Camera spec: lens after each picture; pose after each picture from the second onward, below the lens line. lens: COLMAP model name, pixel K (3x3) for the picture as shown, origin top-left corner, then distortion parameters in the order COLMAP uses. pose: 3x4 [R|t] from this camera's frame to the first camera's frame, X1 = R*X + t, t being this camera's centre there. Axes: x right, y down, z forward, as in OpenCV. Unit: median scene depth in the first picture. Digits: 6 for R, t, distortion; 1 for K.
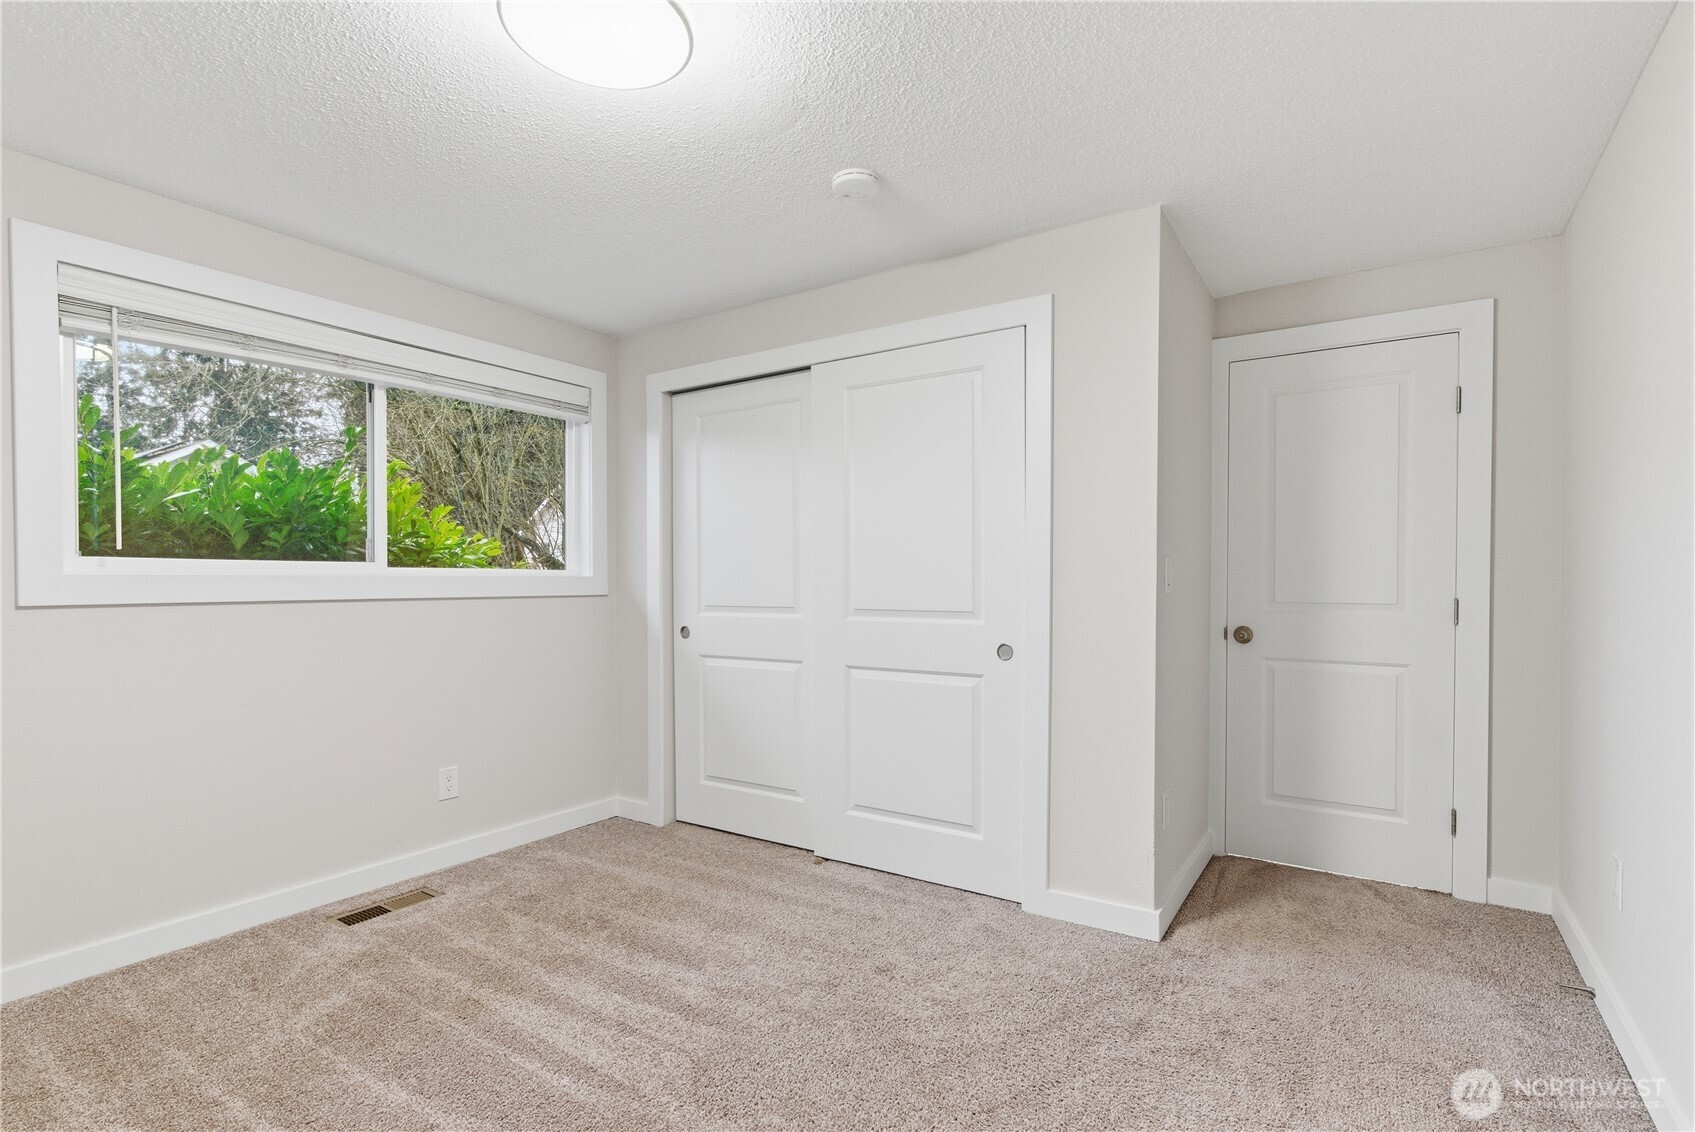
lens RADIAL K [[803.5, 0, 855.3], [0, 803.5, 573.8], [0, 0, 1]] dist [-0.006466, 0.001184]
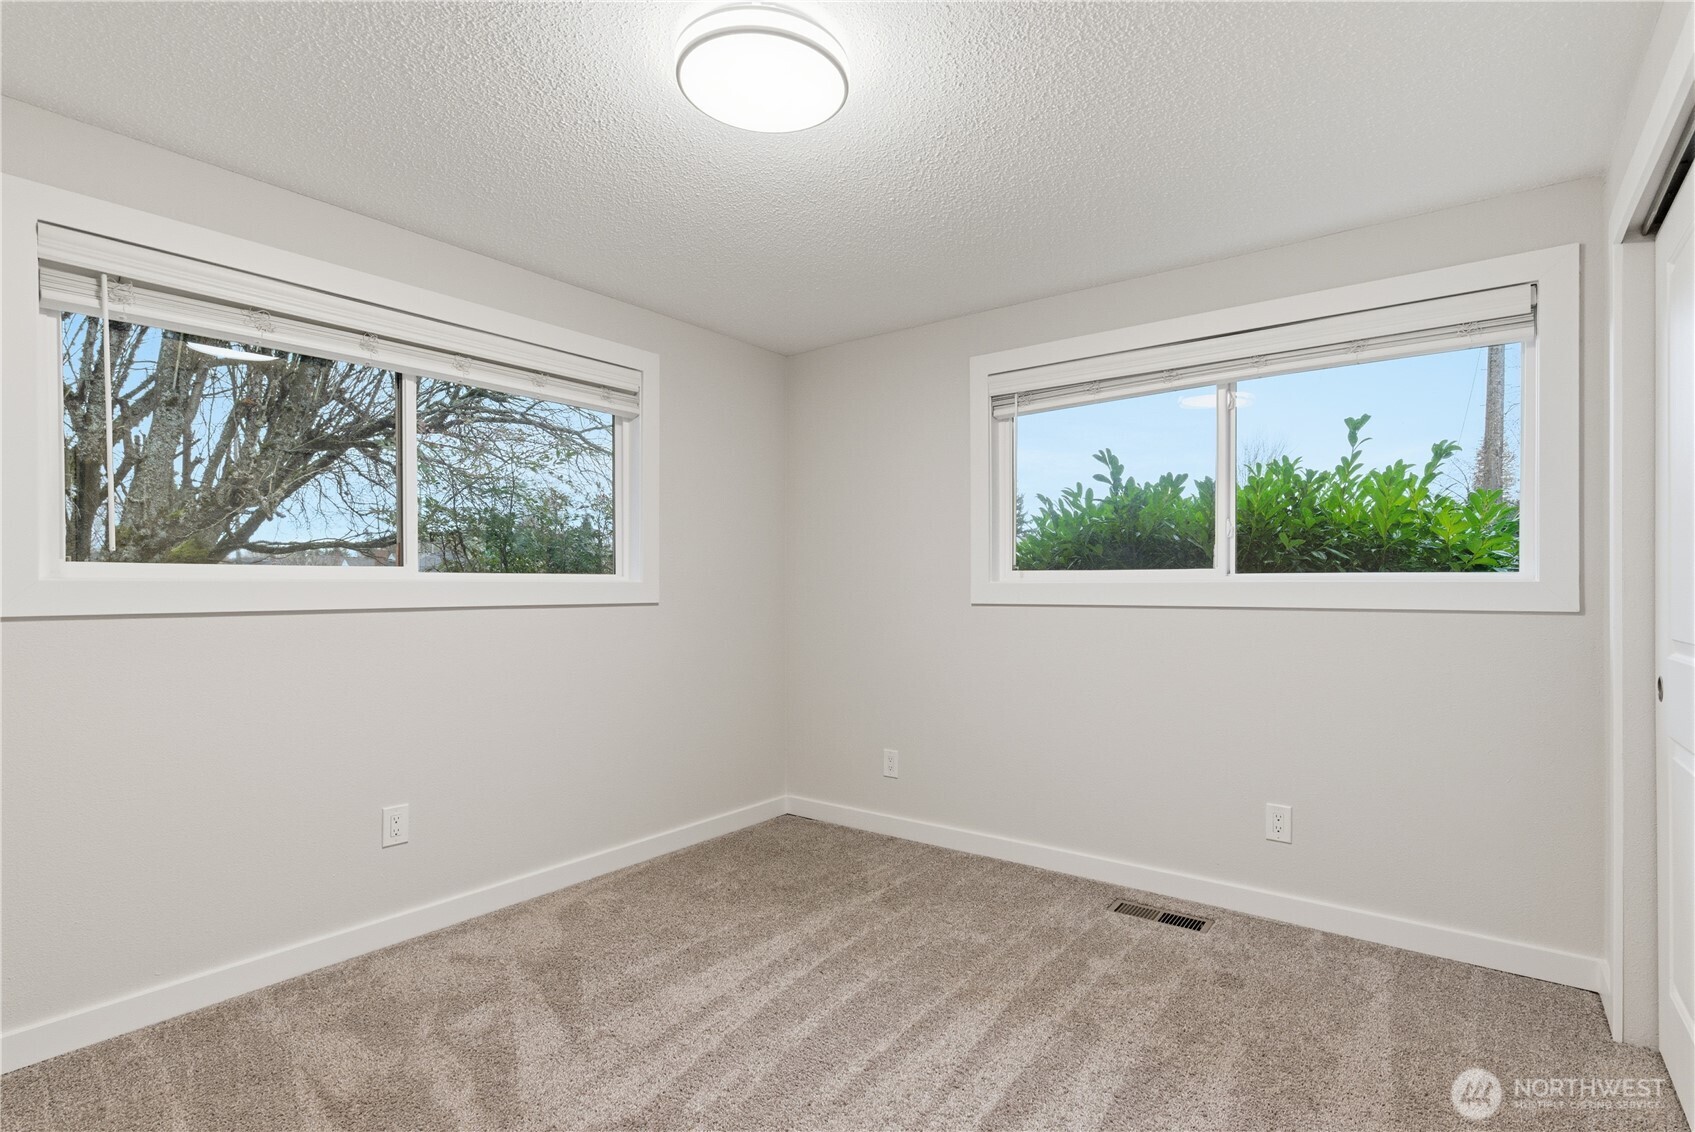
lens RADIAL K [[803.5, 0, 850.1], [0, 803.5, 580.9], [0, 0, 1]] dist [-0.006466, 0.001184]
pose [[-0.054782, -0.008142, -0.998465, 0.435757], [0.004162, 0.999956, -0.008382, 0.007388], [0.998490, -0.004615, -0.054746, 0.676317]]
